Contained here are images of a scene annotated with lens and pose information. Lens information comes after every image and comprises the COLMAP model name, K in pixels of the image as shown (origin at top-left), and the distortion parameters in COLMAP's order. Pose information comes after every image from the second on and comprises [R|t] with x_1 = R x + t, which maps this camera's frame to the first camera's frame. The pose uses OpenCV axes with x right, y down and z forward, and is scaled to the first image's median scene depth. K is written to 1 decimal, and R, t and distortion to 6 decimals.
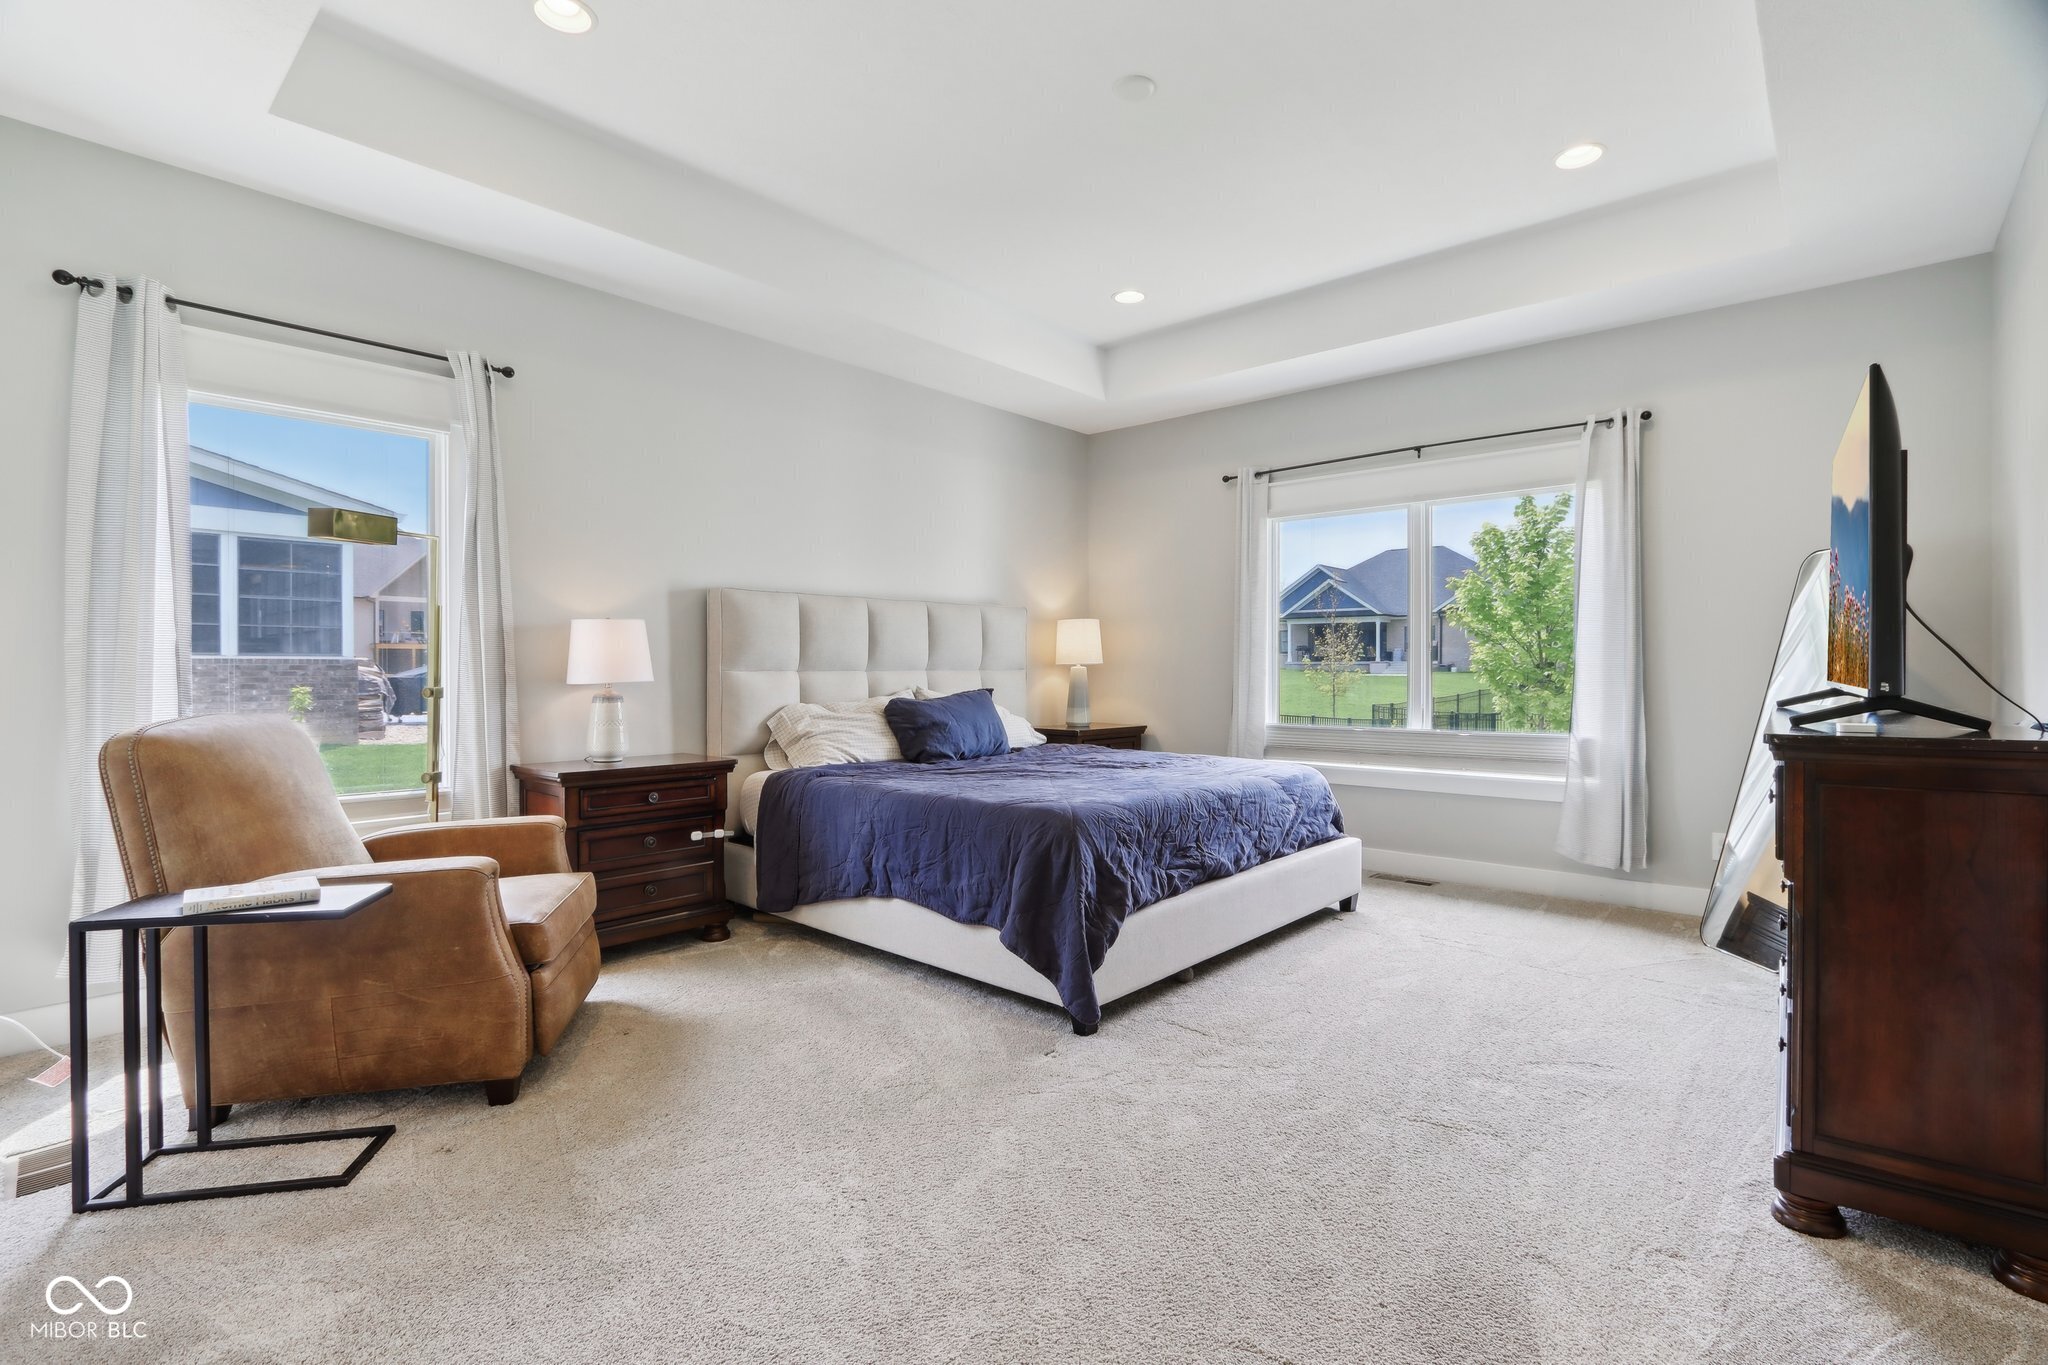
lens RADIAL K [[951.4, 0, 1034.9], [0, 951.4, 666.9], [0, 0, 1]] dist [-0.015703, 0.000003]
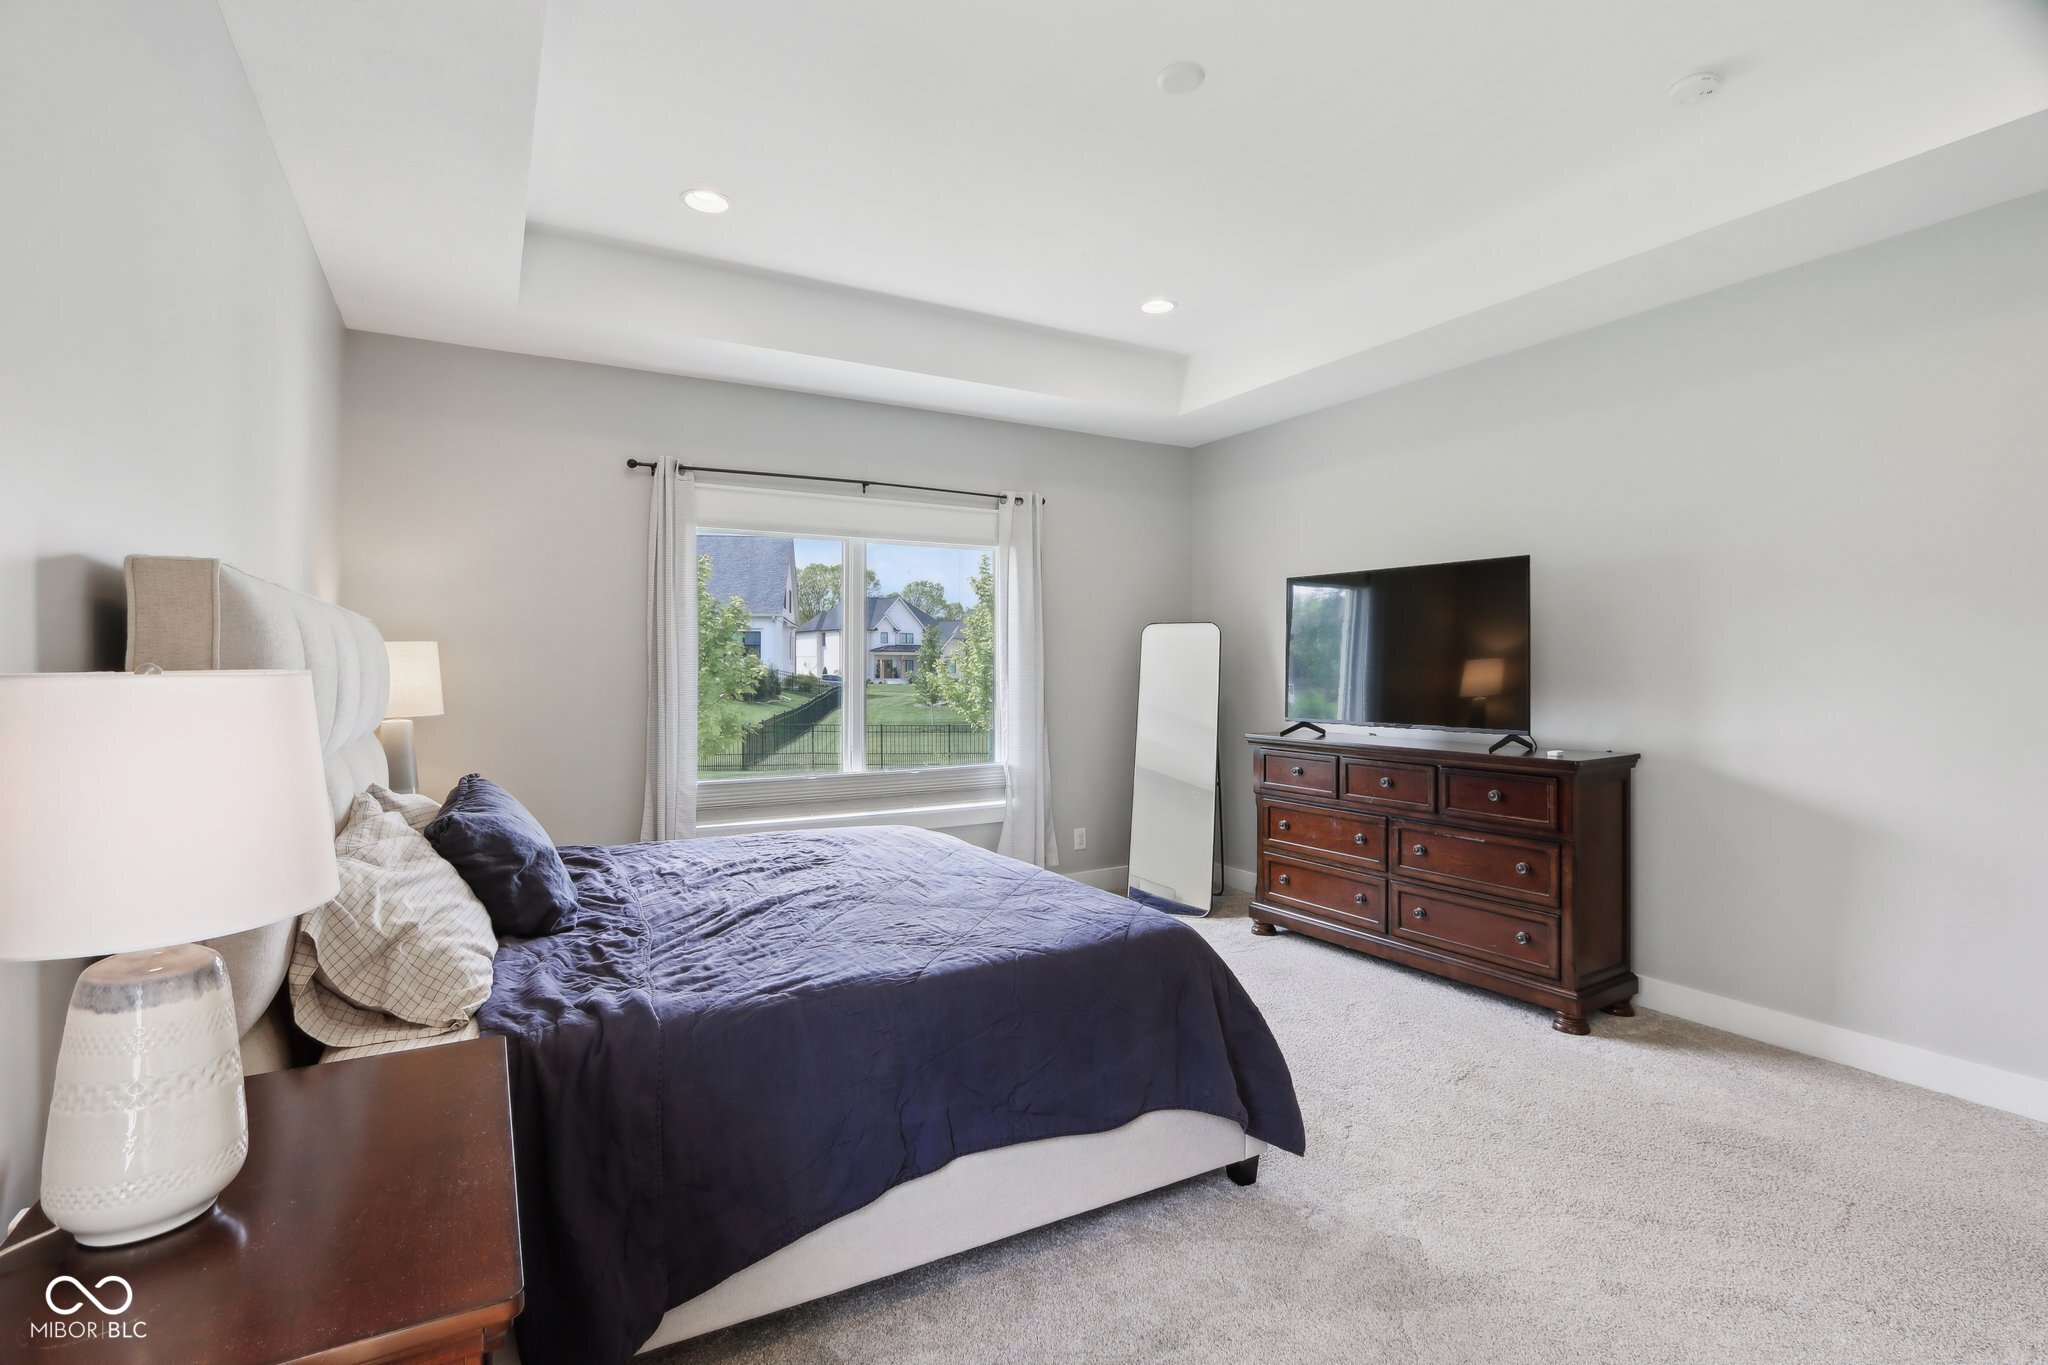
lens RADIAL K [[951.3, 0, 1023.0], [0, 951.3, 648.1], [0, 0, 1]] dist [-0.003284, -0.000123]
pose [[0.320746, 0.023861, 0.946865, -0.538890], [0.003920, 0.999641, -0.026519, -0.038608], [-0.947157, 0.012217, 0.320537, 0.610272]]
